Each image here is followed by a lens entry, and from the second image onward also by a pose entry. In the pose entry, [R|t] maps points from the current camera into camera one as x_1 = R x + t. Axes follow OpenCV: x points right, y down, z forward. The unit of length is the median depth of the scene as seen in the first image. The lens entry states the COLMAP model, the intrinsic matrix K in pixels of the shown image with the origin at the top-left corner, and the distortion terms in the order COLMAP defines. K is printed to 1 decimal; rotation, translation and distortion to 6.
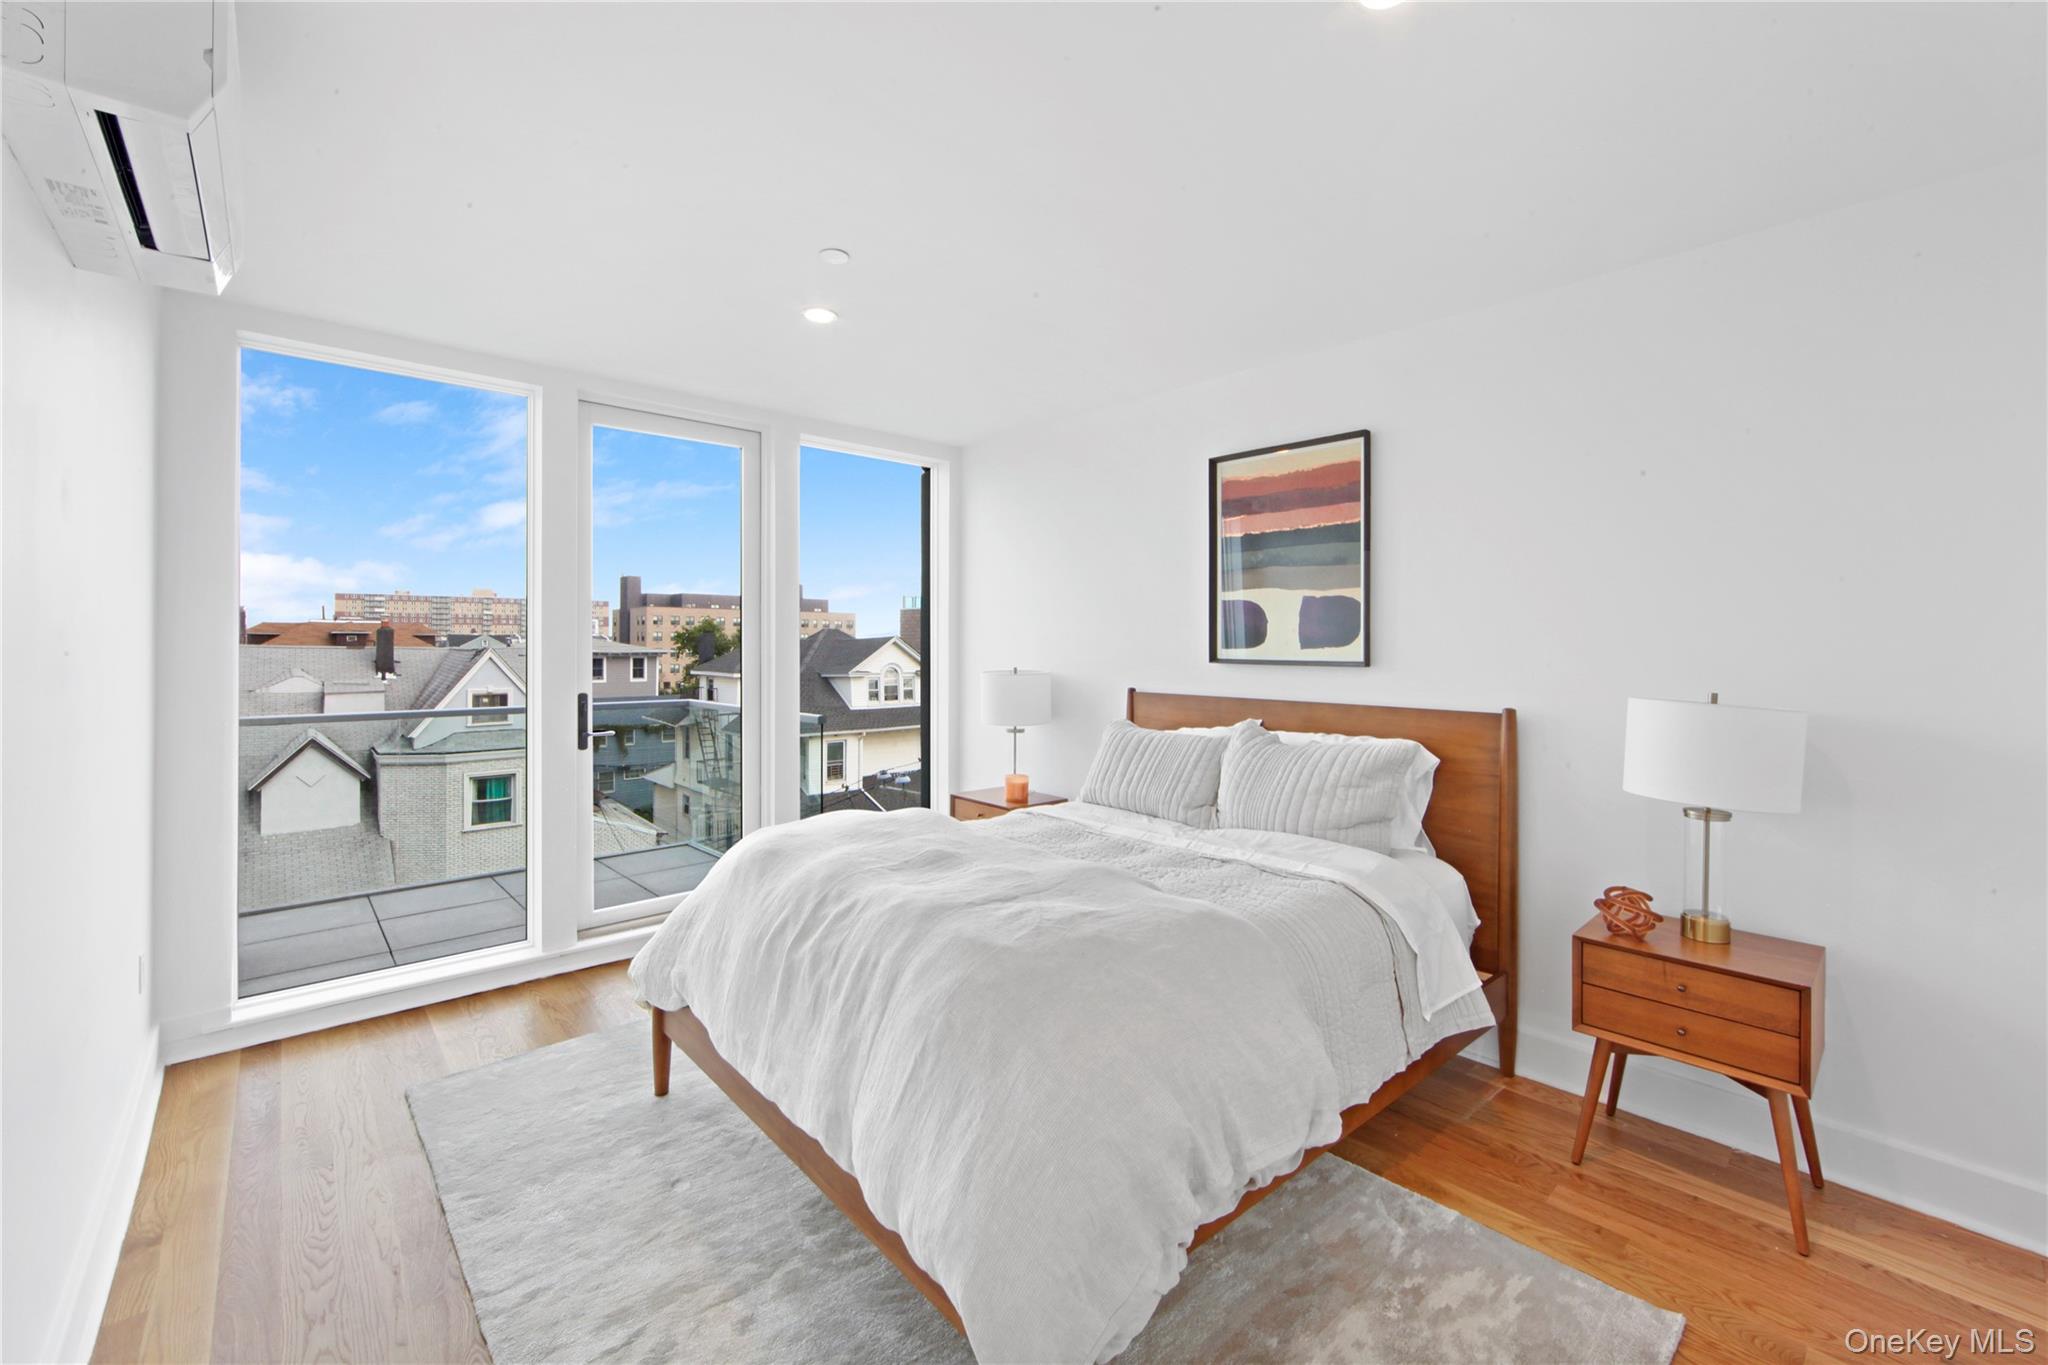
lens RADIAL K [[810.1, 0, 1025.5], [0, 810.1, 651.4], [0, 0, 1]] dist [-0.078990, 0.000029]
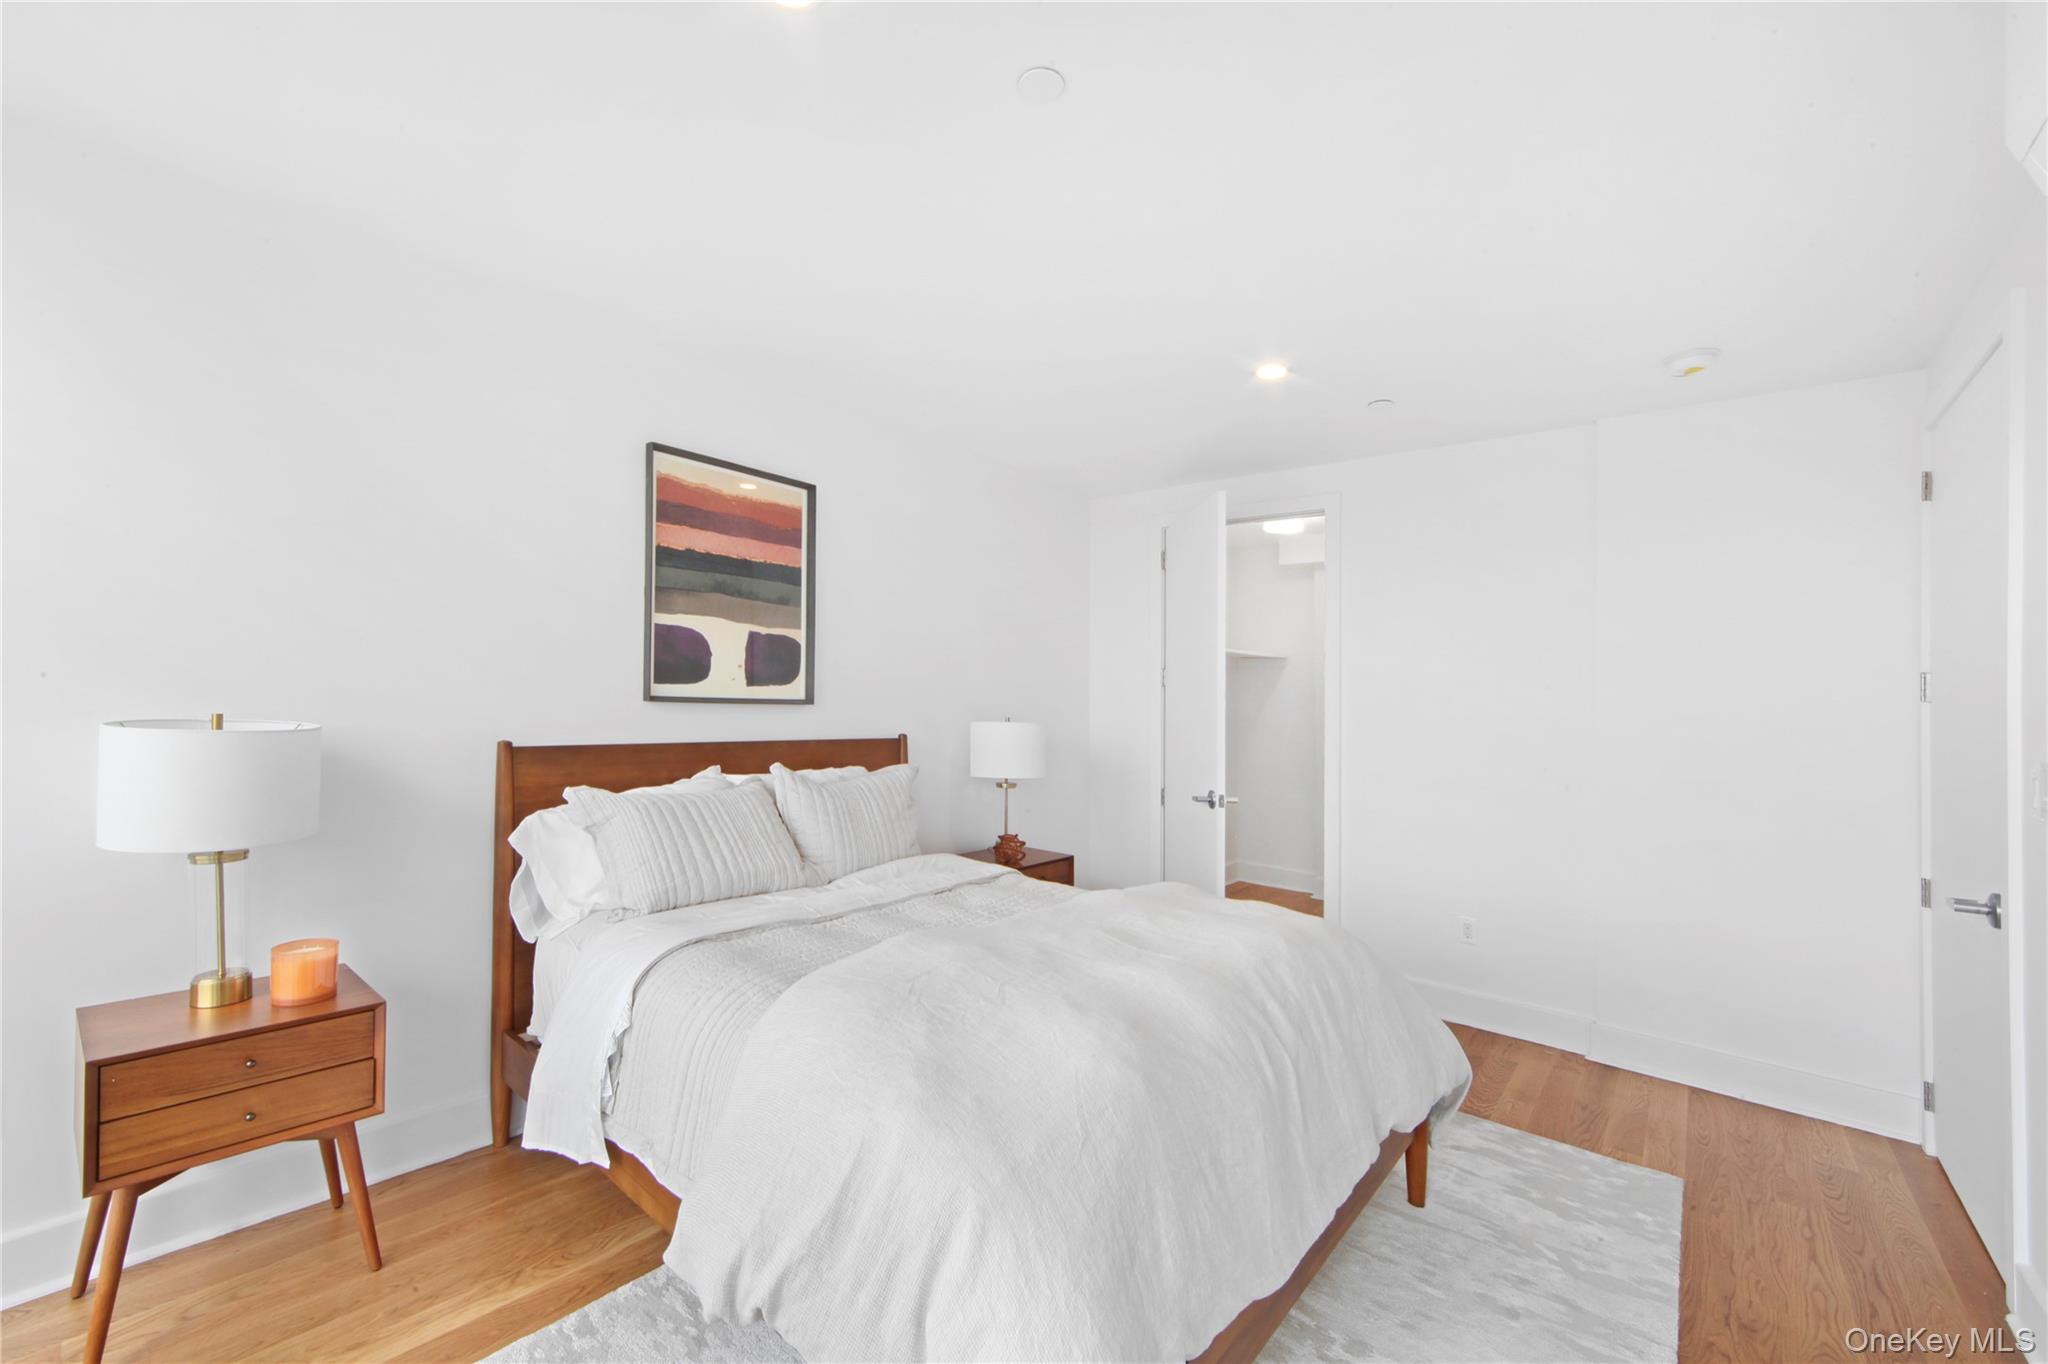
lens RADIAL K [[827.1, 0, 1012.4], [0, 827.1, 681.4], [0, 0, 1]] dist [0.000516, -0.000002]
pose [[-0.129872, 0.007520, 0.991502, -0.659300], [-0.025894, 0.999604, -0.010974, -0.005913], [-0.991193, -0.027099, -0.129625, 0.798809]]
